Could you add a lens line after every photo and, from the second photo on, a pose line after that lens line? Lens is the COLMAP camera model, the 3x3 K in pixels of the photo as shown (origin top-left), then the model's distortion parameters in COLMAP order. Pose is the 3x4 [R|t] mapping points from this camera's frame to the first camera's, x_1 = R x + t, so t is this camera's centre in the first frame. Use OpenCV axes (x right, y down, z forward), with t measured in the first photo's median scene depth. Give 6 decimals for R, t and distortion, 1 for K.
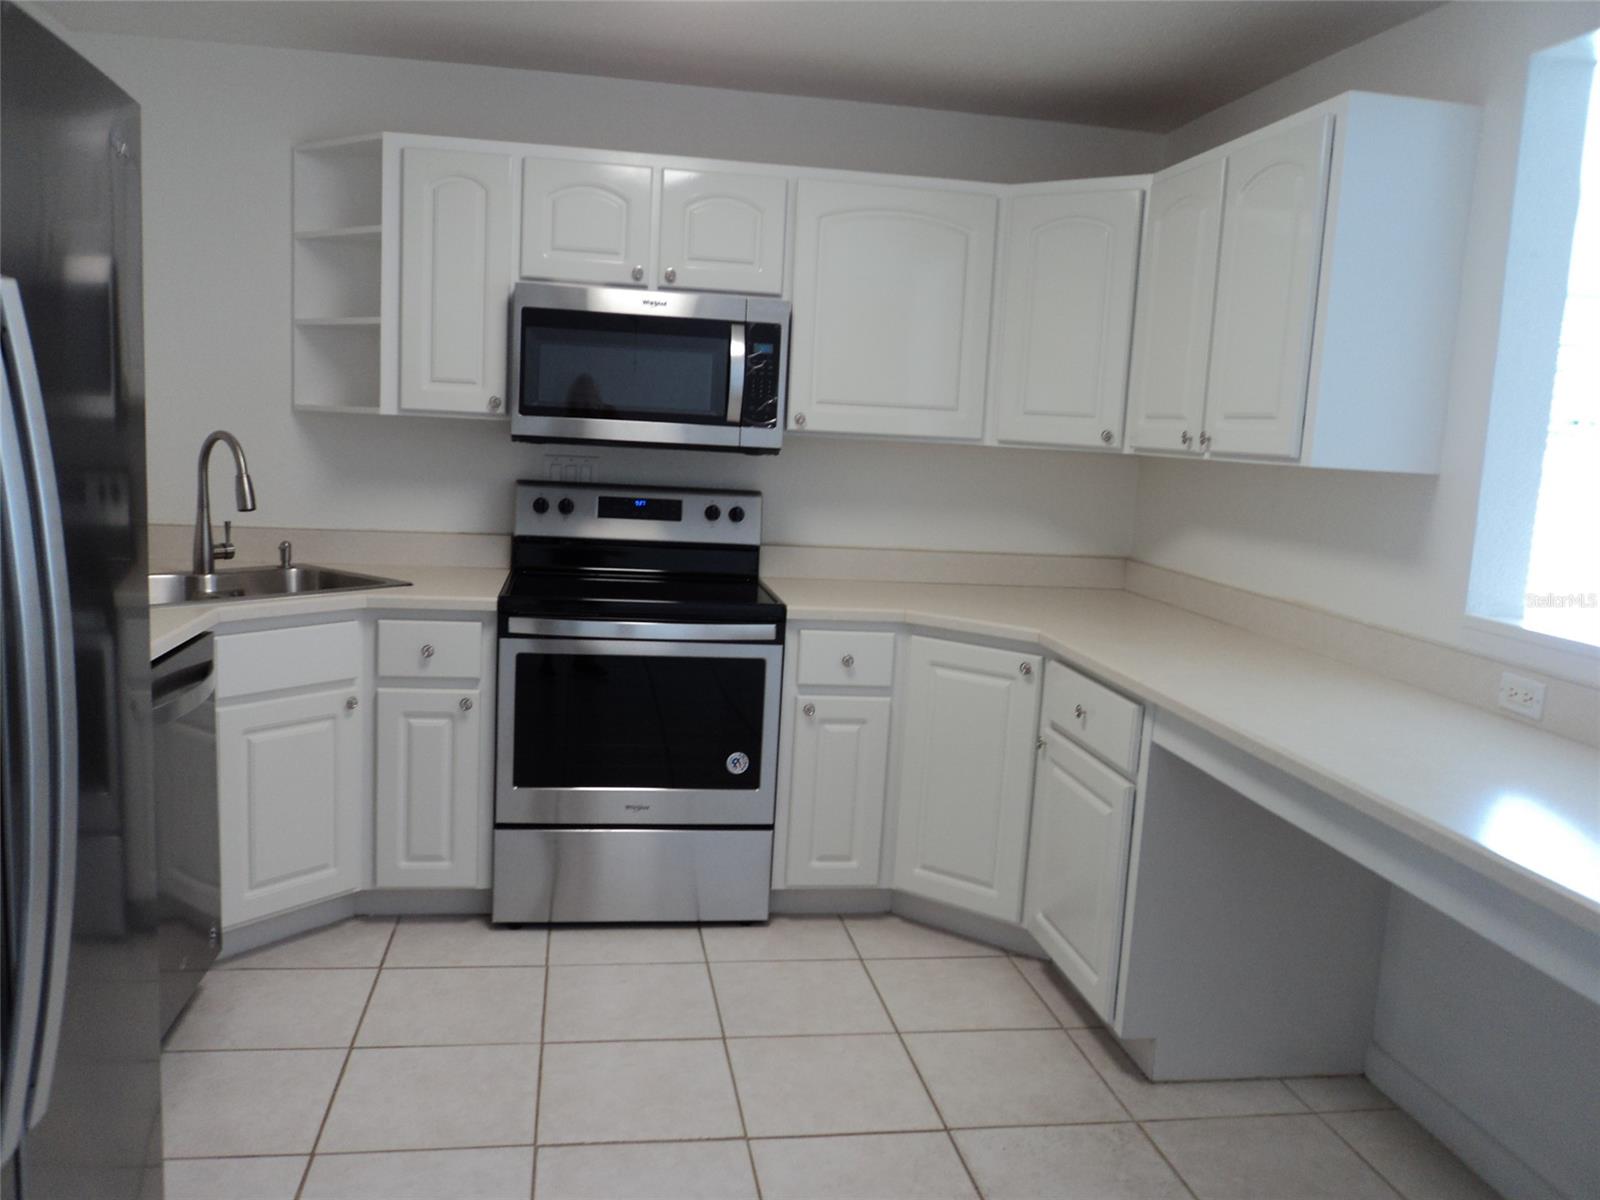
lens RADIAL K [[1292.7, 0, 796.6], [0, 1292.7, 600.2], [0, 0, 1]] dist [-0.028600, 0.015098]
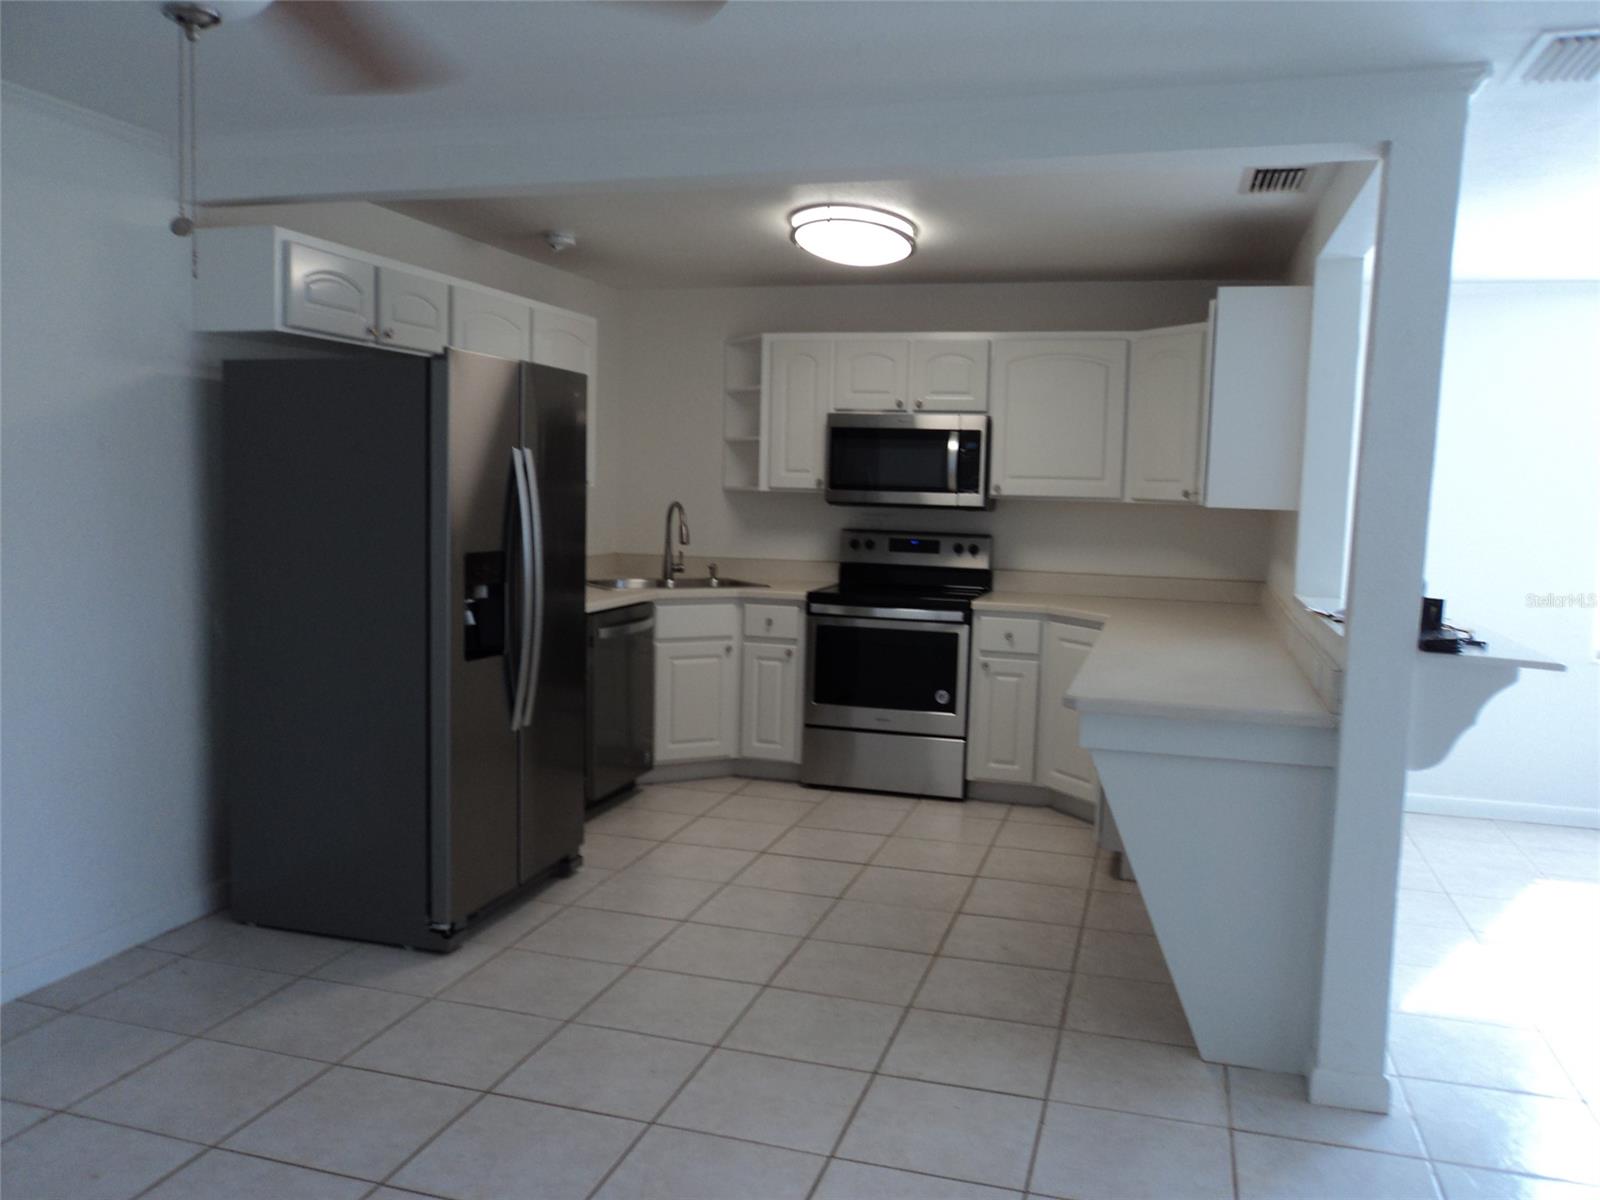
lens RADIAL K [[1292.7, 0, 796.6], [0, 1292.7, 600.2], [0, 0, 1]] dist [-0.028600, 0.015098]
pose [[0.898277, 0.012215, -0.439261, 0.503602], [-0.038786, 0.997916, -0.051566, 0.094543], [0.437716, 0.063358, 0.896878, -0.556423]]
